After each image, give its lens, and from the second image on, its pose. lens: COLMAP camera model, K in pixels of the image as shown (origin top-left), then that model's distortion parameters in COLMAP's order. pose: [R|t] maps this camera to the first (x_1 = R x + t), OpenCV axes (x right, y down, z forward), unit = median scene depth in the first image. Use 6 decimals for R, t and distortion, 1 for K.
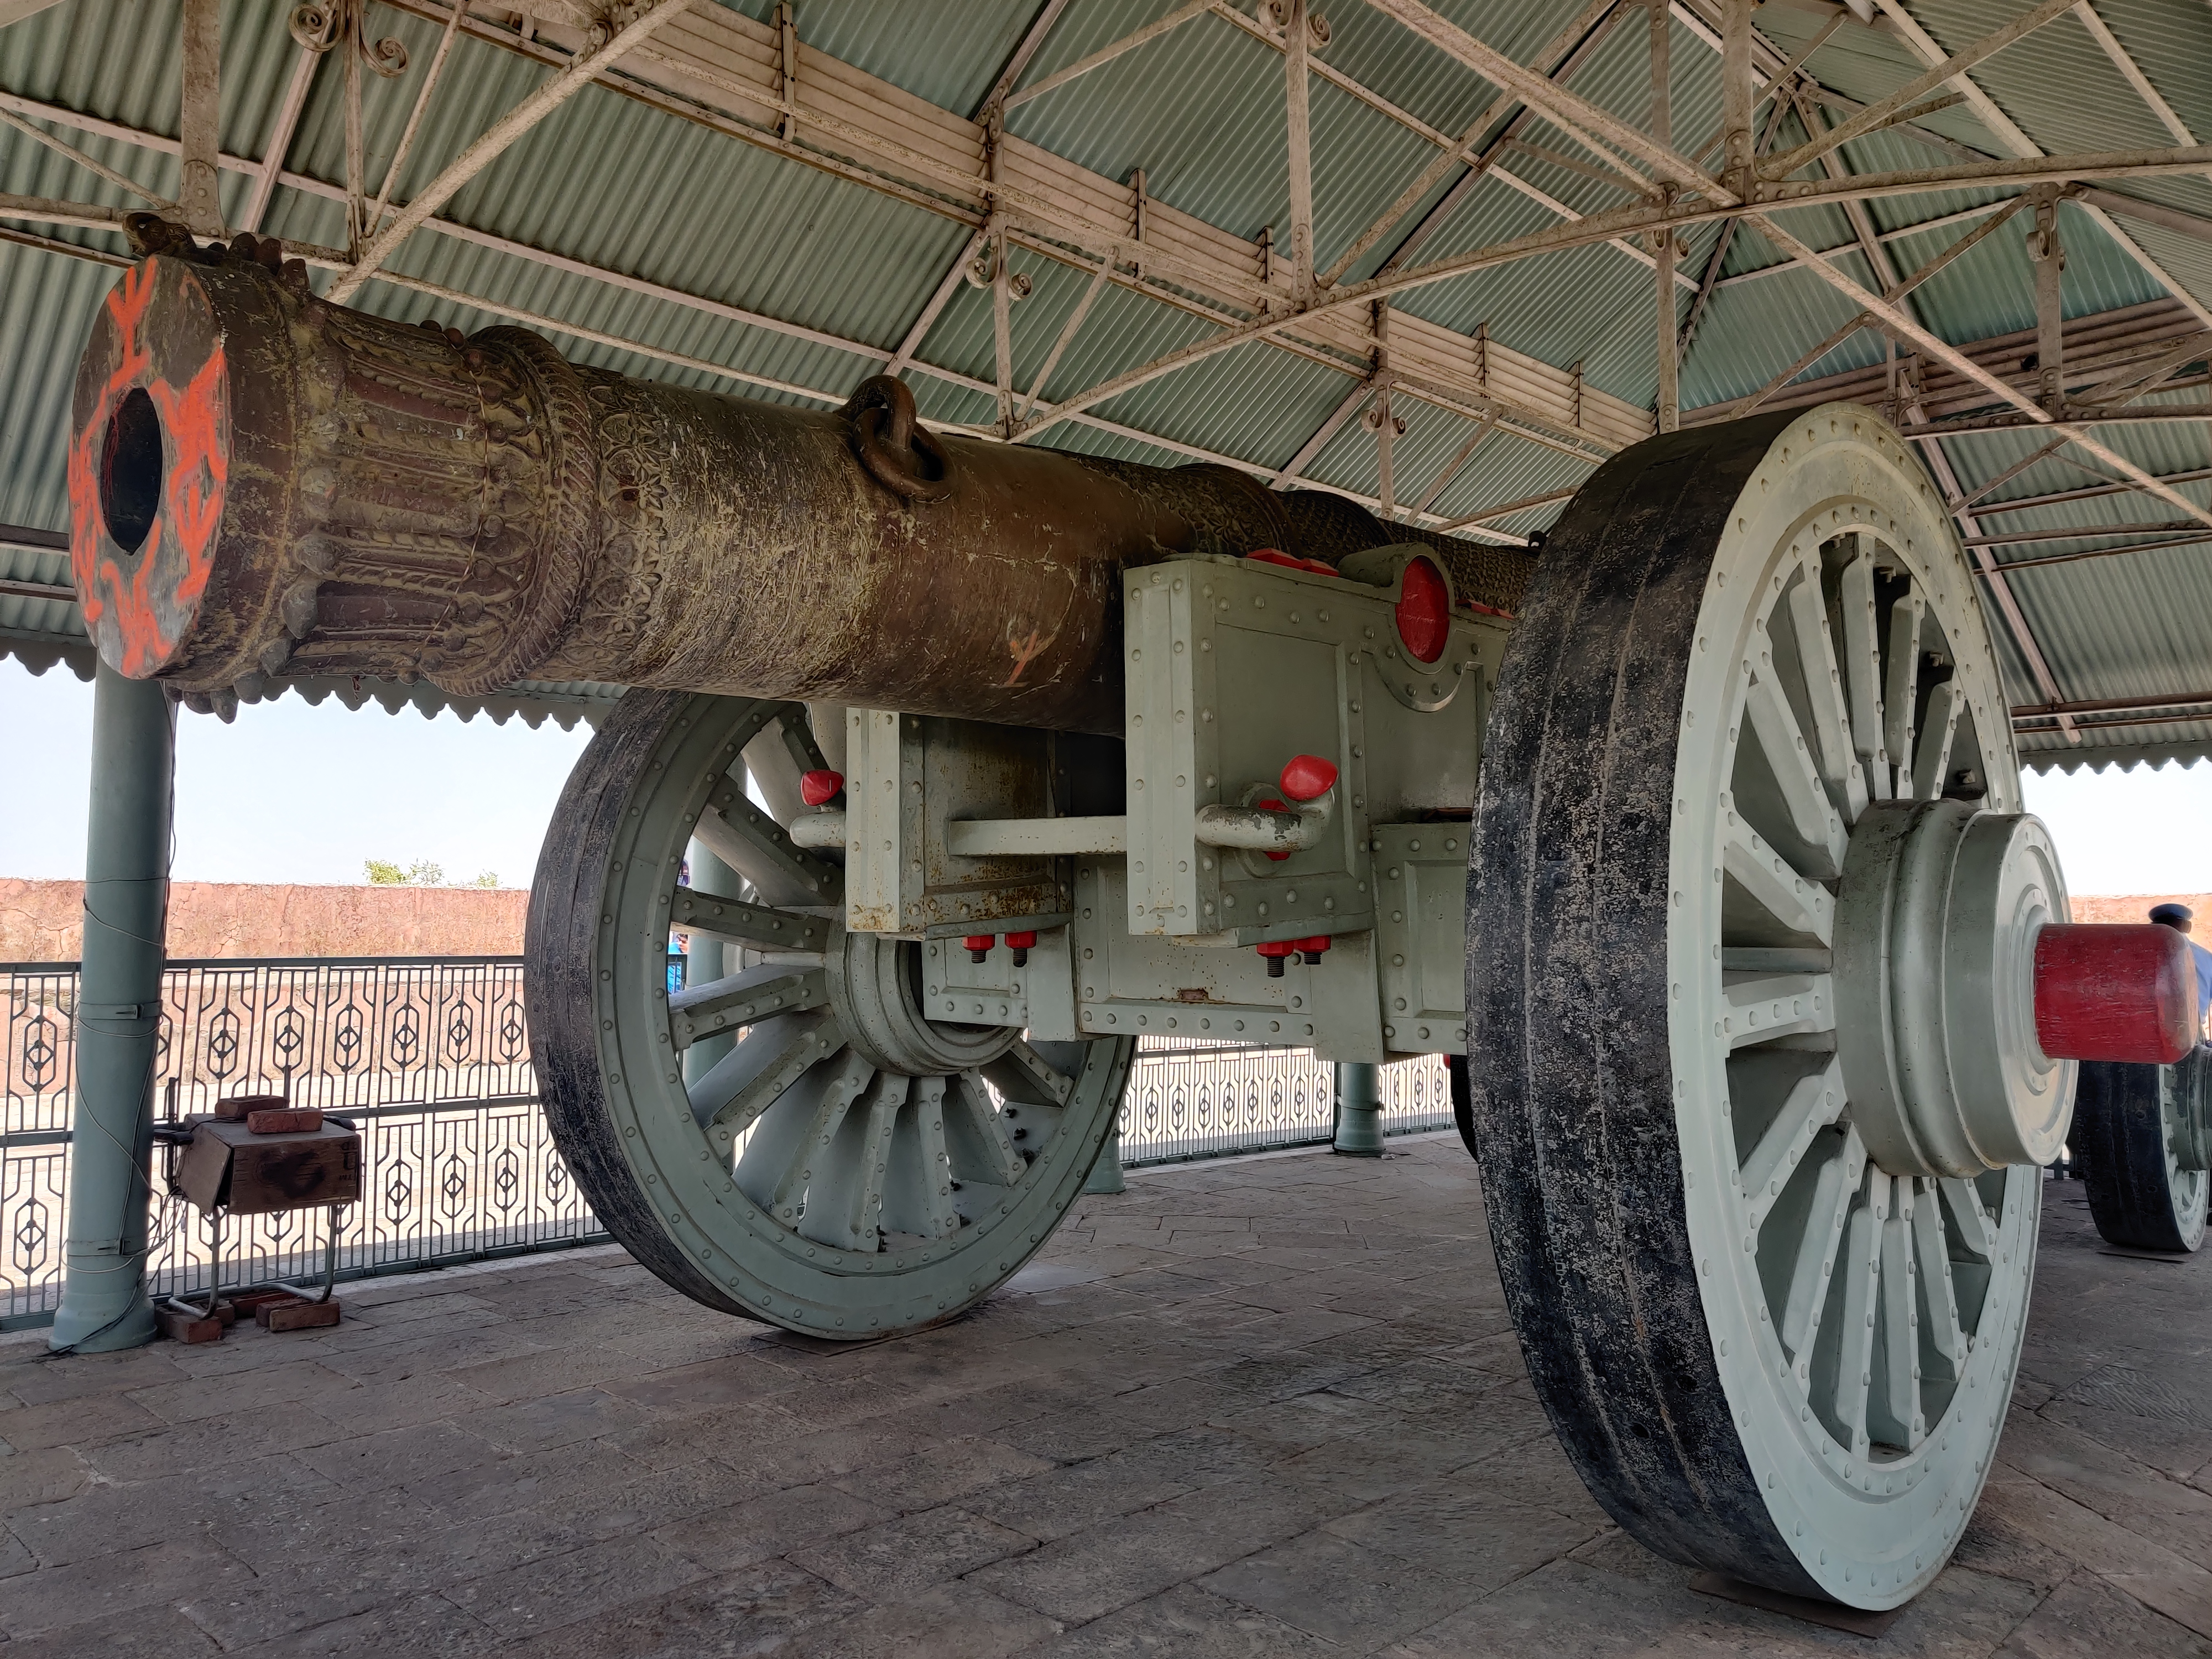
lens RADIAL K [[1653.4, 0, 1114.8], [0, 1653.4, 782.2], [0, 0, 1]] dist [0.053784, -0.038061]
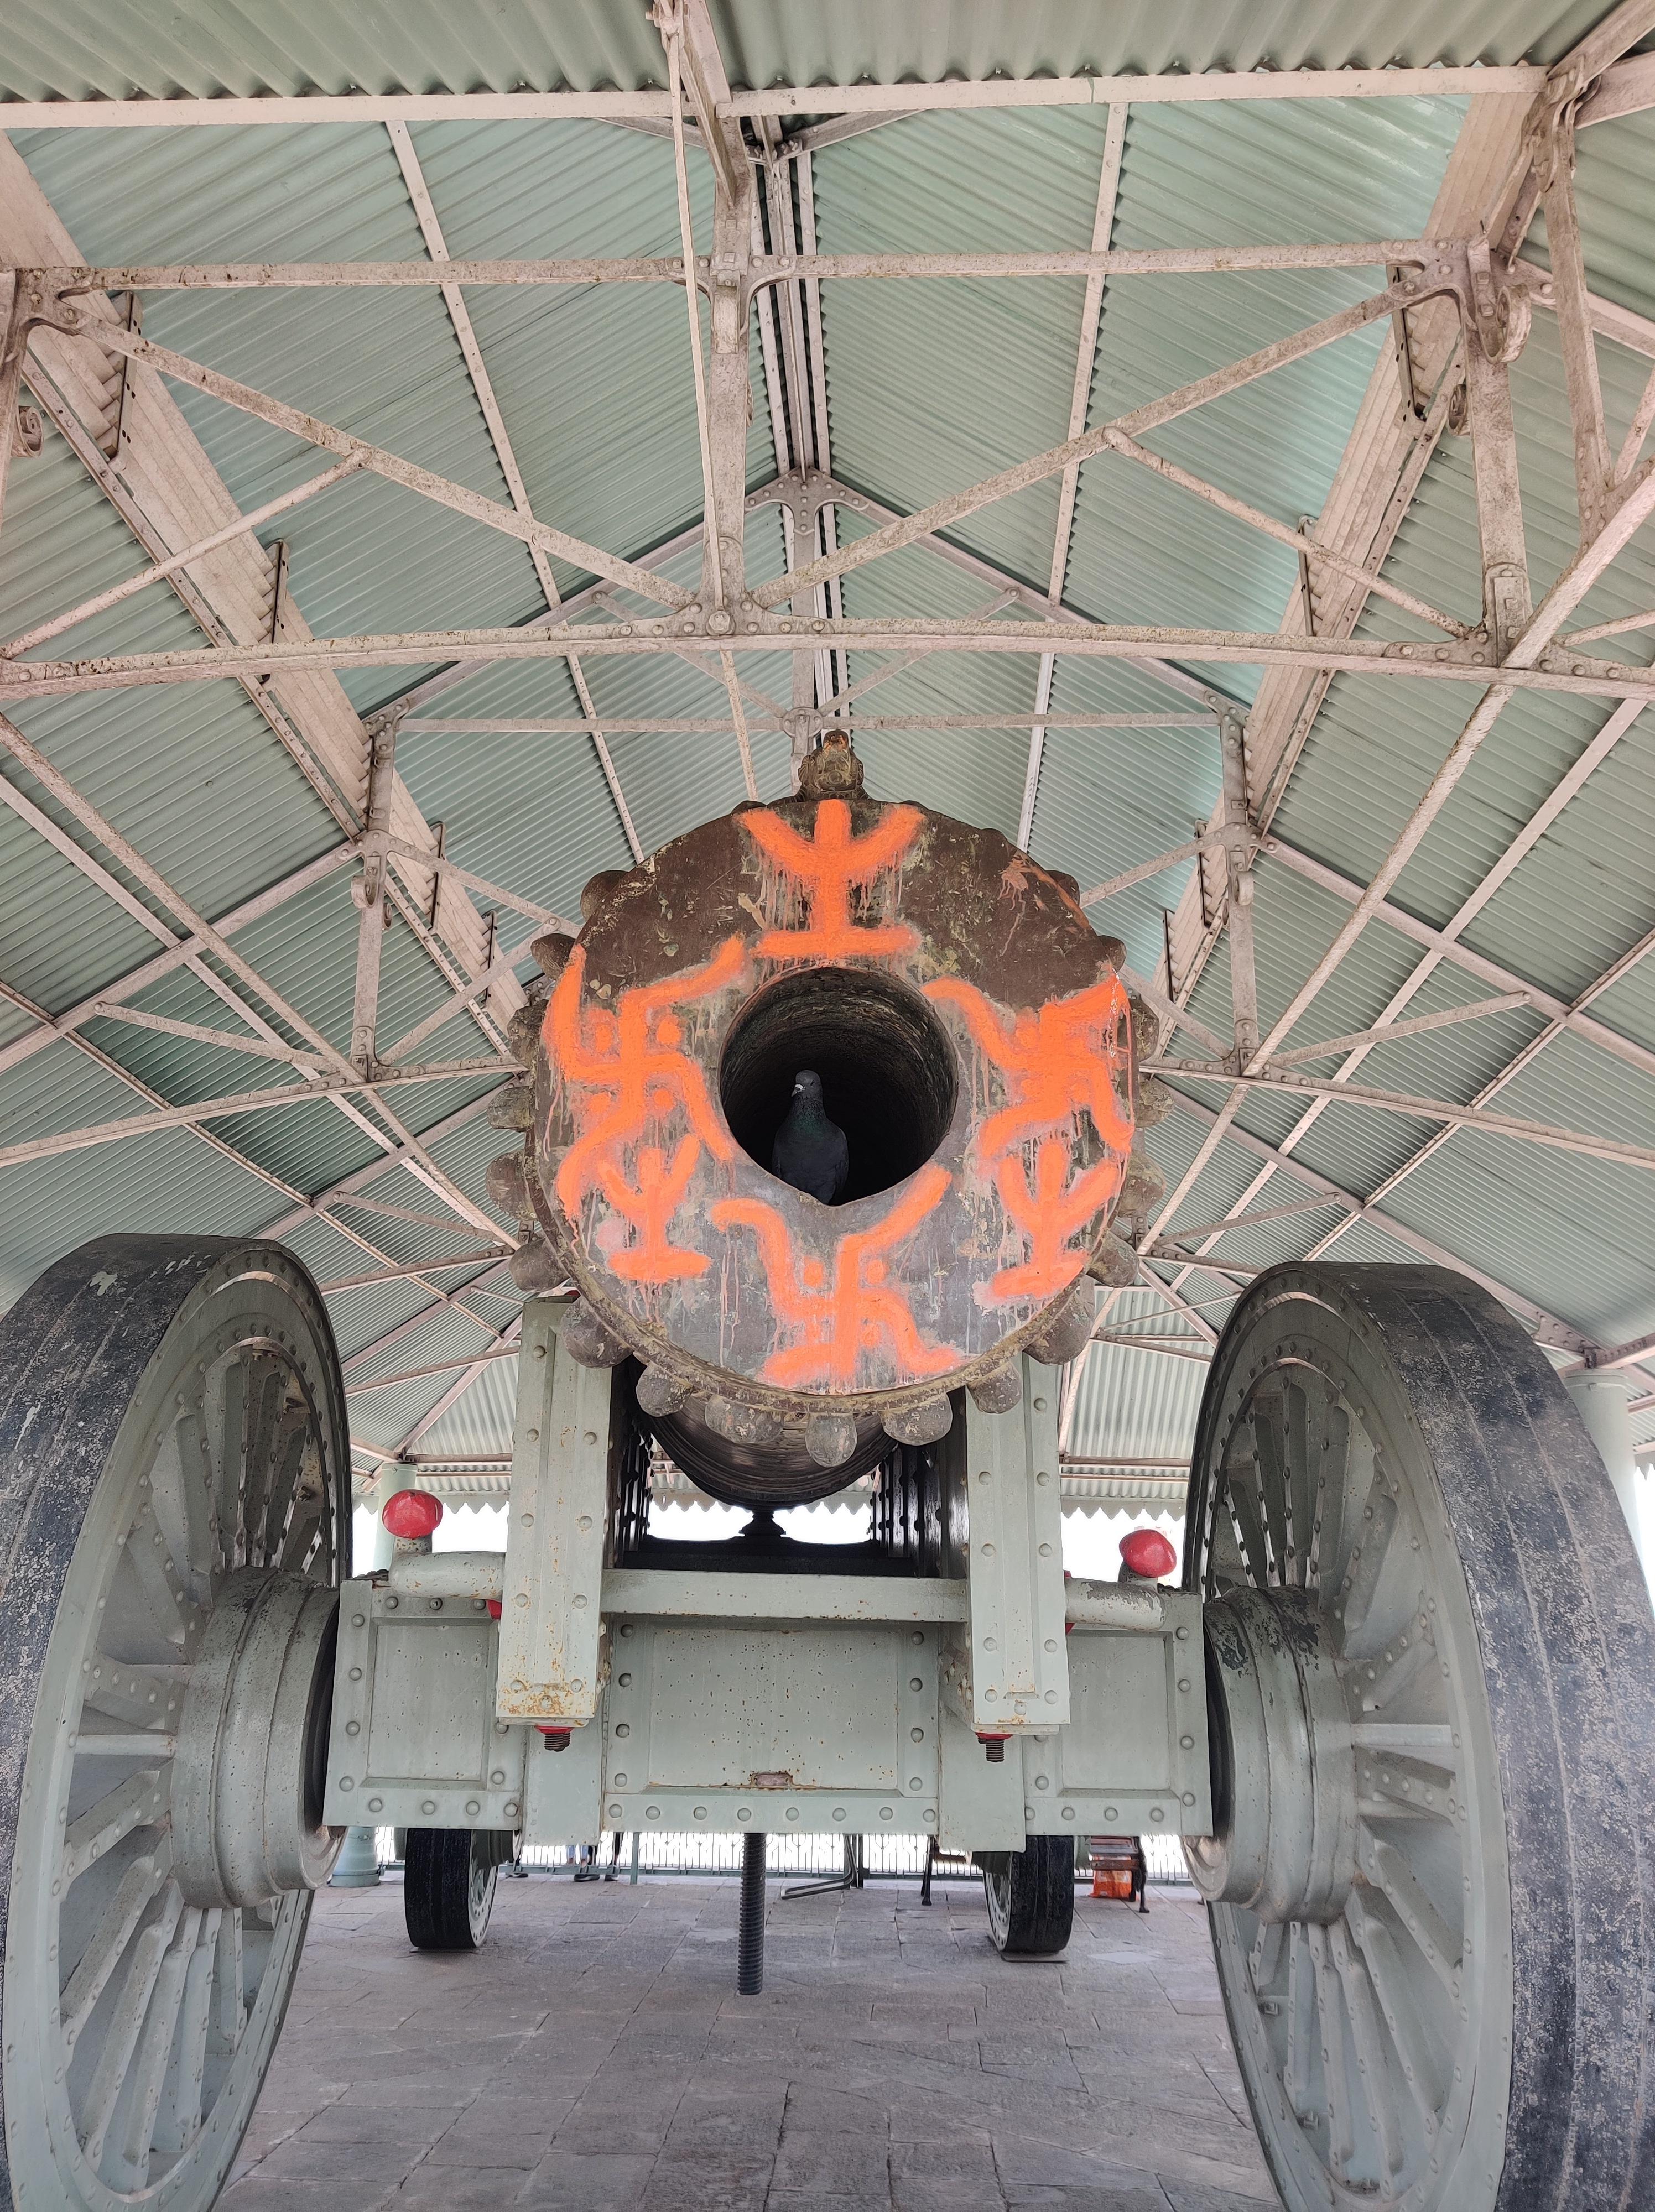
lens RADIAL K [[1653.6, 0, 827.5], [0, 1653.6, 1106.0], [0, 0, 1]] dist [0.053784, -0.038061]
pose [[0.732827, 0.207131, 0.648122, -0.928877], [-0.066191, 0.969722, -0.235068, -0.019869], [-0.677188, 0.129364, 0.724349, 0.465145]]
